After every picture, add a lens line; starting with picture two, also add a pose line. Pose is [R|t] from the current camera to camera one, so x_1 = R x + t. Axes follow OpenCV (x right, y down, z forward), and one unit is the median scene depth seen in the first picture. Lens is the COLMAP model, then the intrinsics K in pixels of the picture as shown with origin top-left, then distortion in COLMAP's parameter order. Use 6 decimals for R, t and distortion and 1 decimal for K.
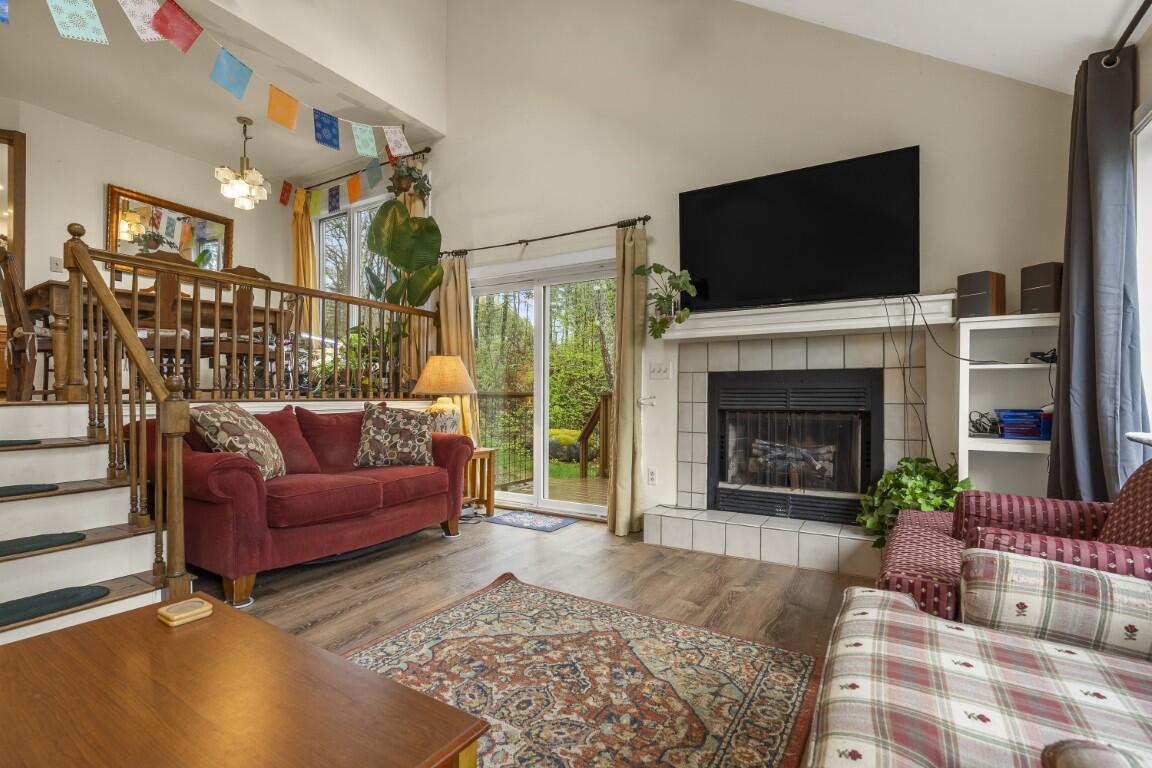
lens RADIAL K [[521.9, 0, 580.2], [0, 521.9, 391.5], [0, 0, 1]] dist [-0.009413, 0.000547]
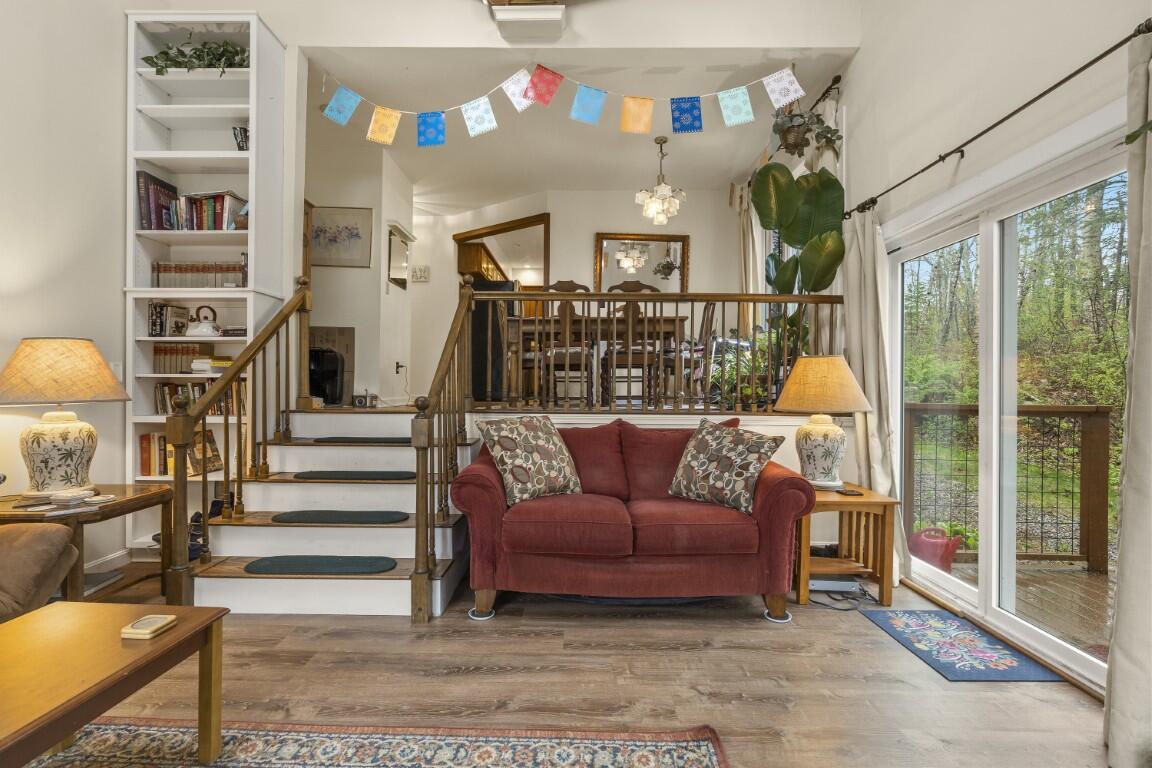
lens RADIAL K [[521.9, 0, 573.0], [0, 521.9, 382.5], [0, 0, 1]] dist [-0.009413, 0.000547]
pose [[0.499607, -0.005979, -0.866232, 0.201641], [-0.003893, 0.999951, -0.009147, -0.026961], [0.866243, 0.007943, 0.499559, 0.382136]]
